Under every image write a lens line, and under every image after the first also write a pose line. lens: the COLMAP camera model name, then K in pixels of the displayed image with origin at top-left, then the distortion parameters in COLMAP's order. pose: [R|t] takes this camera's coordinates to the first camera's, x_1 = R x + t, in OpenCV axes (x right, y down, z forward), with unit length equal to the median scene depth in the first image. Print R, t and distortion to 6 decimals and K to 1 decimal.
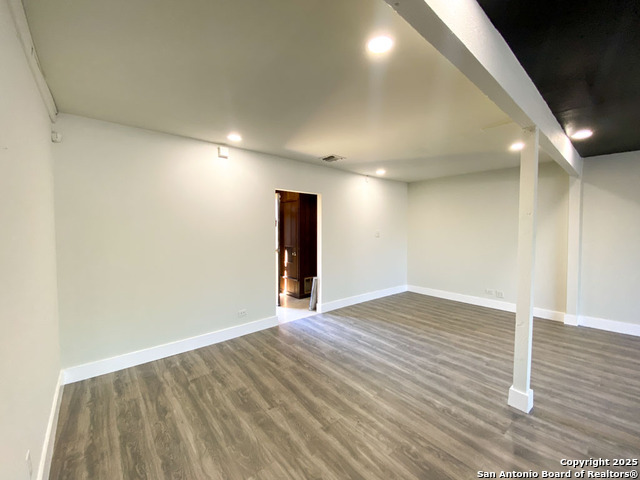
lens RADIAL K [[262.2, 0, 316.4], [0, 262.2, 238.2], [0, 0, 1]] dist [-0.003413, -0.004278]
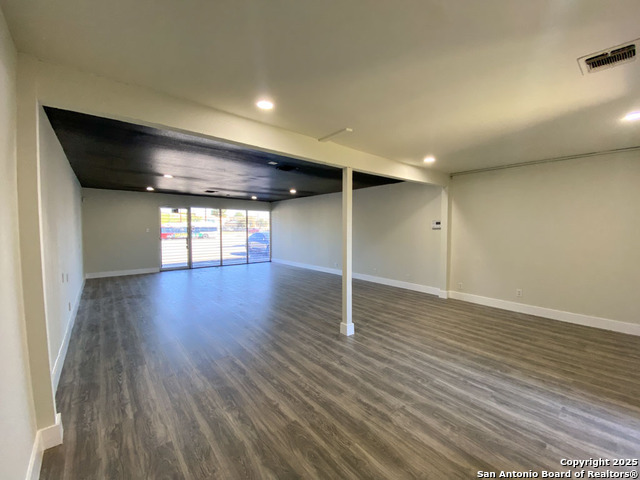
lens RADIAL K [[262.2, 0, 321.2], [0, 262.2, 238.1], [0, 0, 1]] dist [-0.003413, -0.004278]
pose [[-0.999863, -0.005361, -0.015683, 0.769694], [-0.006668, 0.996401, 0.084503, -0.072366], [0.015173, 0.084596, -0.996300, 2.039209]]
